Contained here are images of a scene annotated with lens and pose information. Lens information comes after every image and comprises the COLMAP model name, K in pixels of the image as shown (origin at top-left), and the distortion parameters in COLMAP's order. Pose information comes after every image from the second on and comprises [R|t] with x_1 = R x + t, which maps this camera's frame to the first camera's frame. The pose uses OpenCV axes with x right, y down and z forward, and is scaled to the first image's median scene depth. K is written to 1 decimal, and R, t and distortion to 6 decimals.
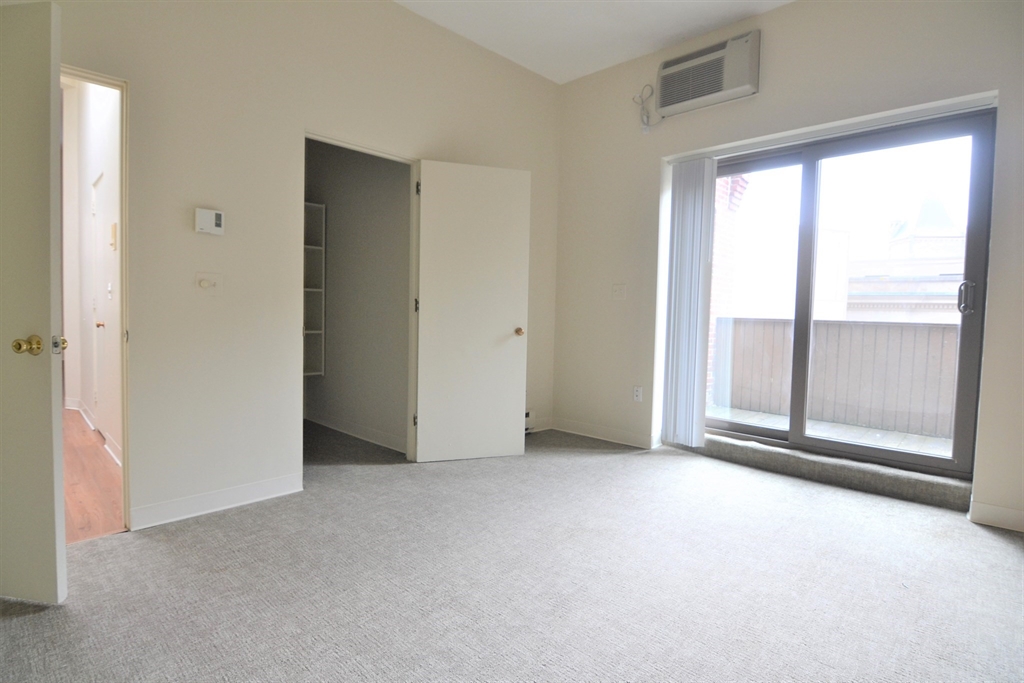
lens RADIAL K [[503.6, 0, 505.8], [0, 503.6, 337.3], [0, 0, 1]] dist [-0.010873, -0.008313]
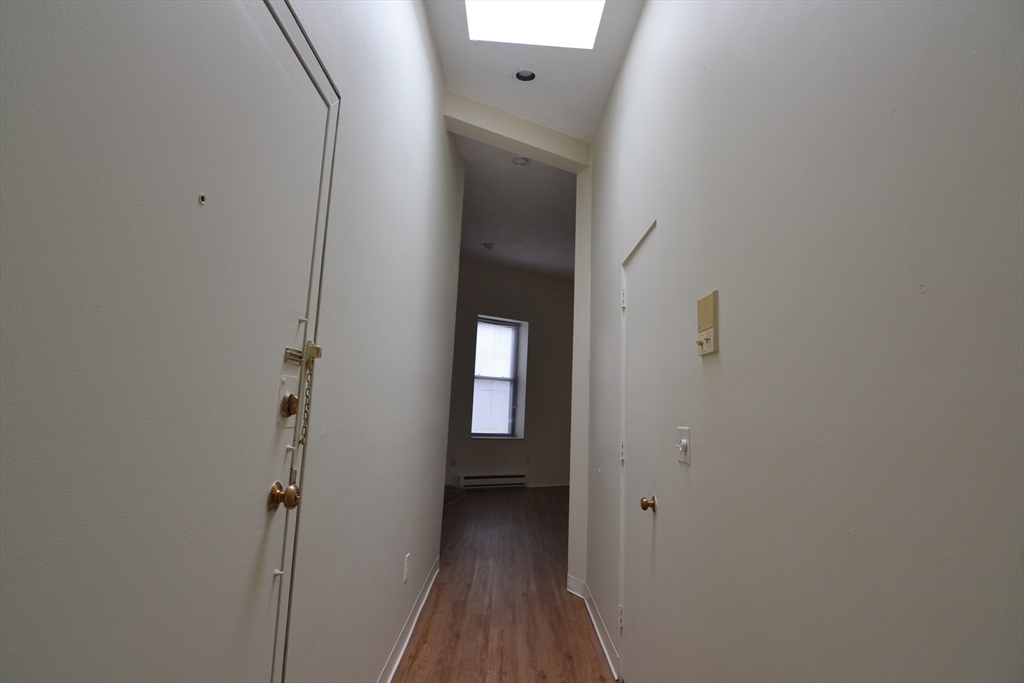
lens RADIAL K [[503.6, 0, 505.8], [0, 503.6, 337.3], [0, 0, 1]] dist [-0.010873, -0.008313]
pose [[0.693798, -0.117076, -0.710590, -0.457825], [-0.053085, 0.975699, -0.212587, -0.065708], [0.718210, 0.185214, 0.670723, 0.446661]]
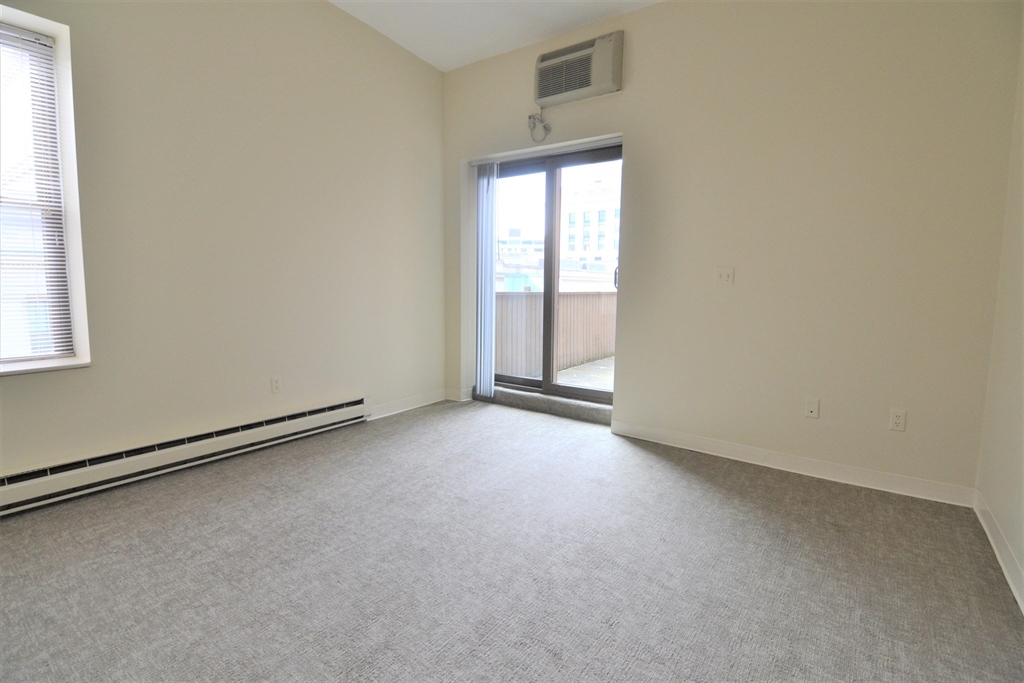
lens RADIAL K [[511.8, 0, 506.4], [0, 511.8, 330.1], [0, 0, 1]] dist [-0.001599, -0.008955]
pose [[0.990986, -0.005660, 0.133845, 0.313774], [0.001978, 0.999616, 0.027626, 0.024436], [-0.133950, -0.027112, 0.990617, -0.299266]]
